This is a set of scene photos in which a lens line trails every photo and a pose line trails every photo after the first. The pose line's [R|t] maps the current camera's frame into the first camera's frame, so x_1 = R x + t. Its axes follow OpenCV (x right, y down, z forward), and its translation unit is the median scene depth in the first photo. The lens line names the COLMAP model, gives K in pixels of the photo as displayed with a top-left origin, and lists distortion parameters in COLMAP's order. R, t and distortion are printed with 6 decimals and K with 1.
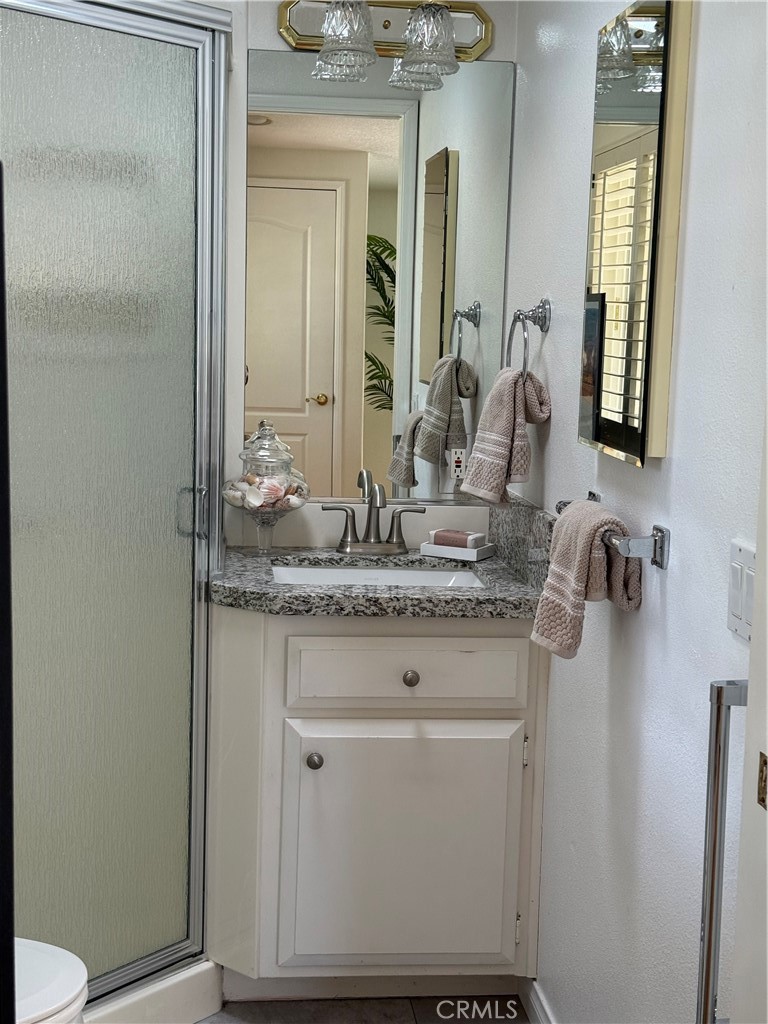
lens RADIAL K [[1424.3, 0, 381.5], [0, 1424.3, 509.1], [0, 0, 1]] dist [0.097912, 0.000000]
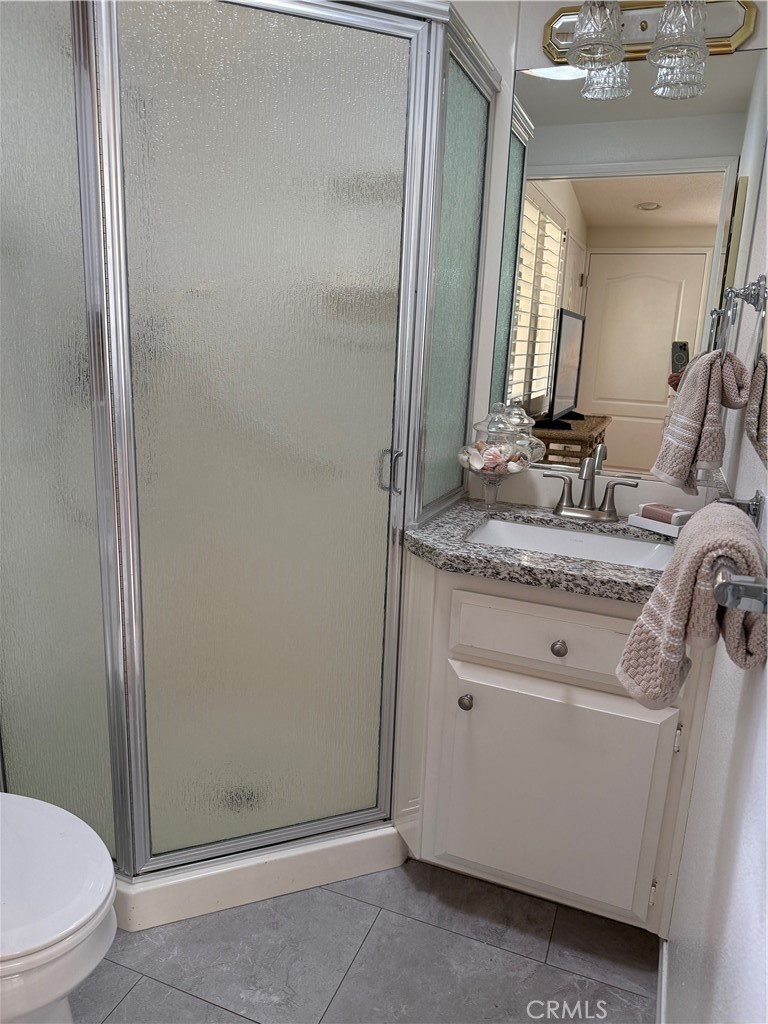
lens RADIAL K [[716.9, 0, 376.9], [0, 716.9, 511.6], [0, 0, 1]] dist [0.074405, -0.105376]
pose [[0.879358, 0.116523, -0.461684, 0.131639], [-0.078291, 0.991782, 0.101193, -0.022767], [0.469681, -0.052839, 0.881254, 0.467791]]
